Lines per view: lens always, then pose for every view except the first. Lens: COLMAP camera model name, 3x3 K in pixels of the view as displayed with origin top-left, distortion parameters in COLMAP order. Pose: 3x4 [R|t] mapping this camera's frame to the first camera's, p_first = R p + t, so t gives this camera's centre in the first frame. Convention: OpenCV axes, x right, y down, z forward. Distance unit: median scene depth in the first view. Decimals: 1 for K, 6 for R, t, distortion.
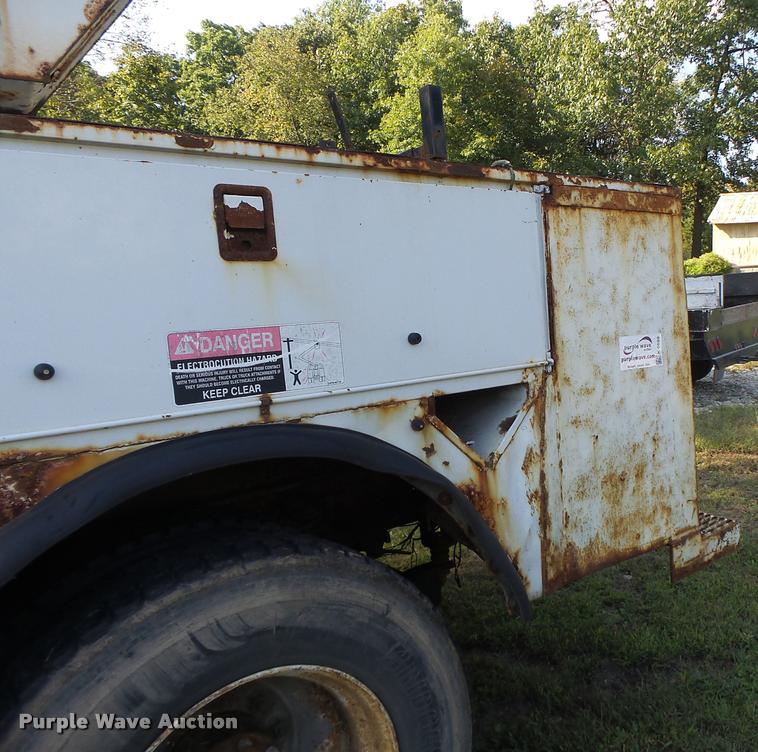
lens RADIAL K [[688.0, 0, 487.9], [0, 688.0, 377.8], [0, 0, 1]] dist [-0.007137, 0.000000]
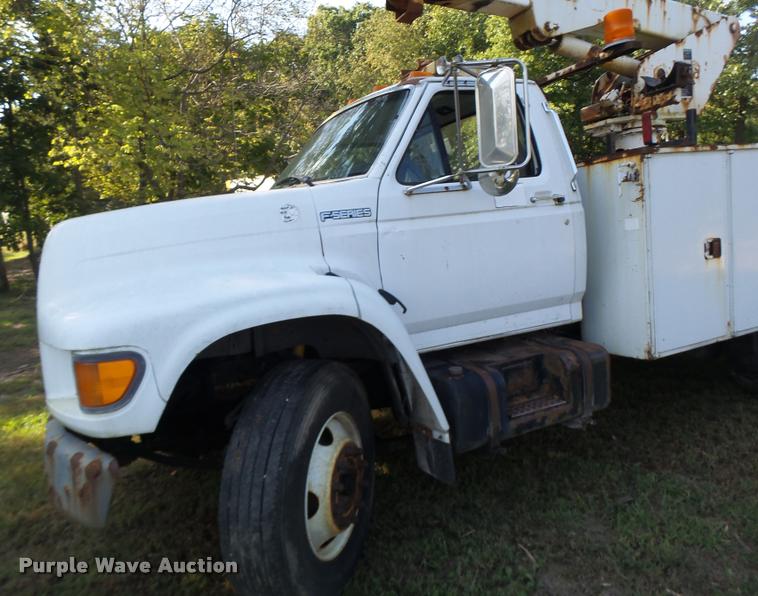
lens RADIAL K [[551.6, 0, 358.4], [0, 551.6, 306.3], [0, 0, 1]] dist [-0.006319, -0.001295]
pose [[0.965686, 0.007901, -0.259592, -0.103277], [0.007485, 0.998275, 0.058228, 0.016097], [0.259605, -0.058173, 0.963961, -0.118991]]
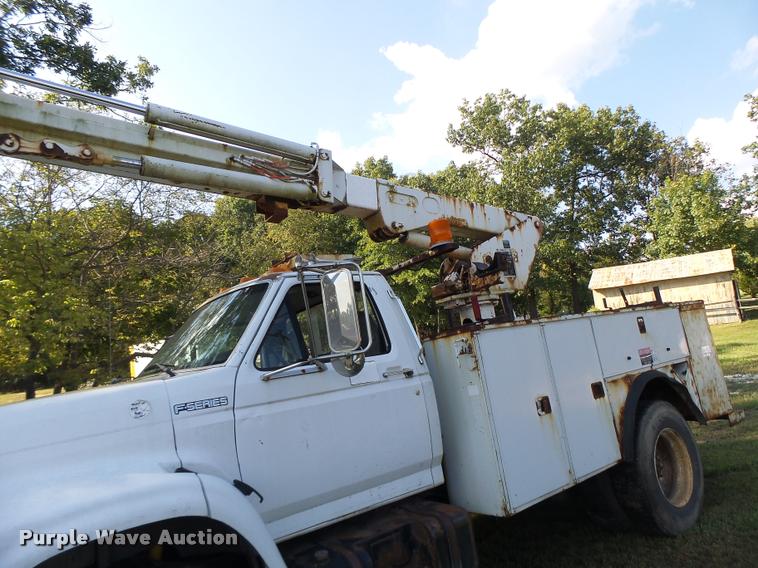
lens RADIAL K [[518.0, 0, 380.7], [0, 518.0, 288.8], [0, 0, 1]] dist [-0.006476, -0.001464]
pose [[0.995027, -0.094220, -0.032305, -0.094192], [0.083595, 0.966298, -0.243475, 0.011144], [0.054156, 0.239564, 0.969369, -0.118877]]
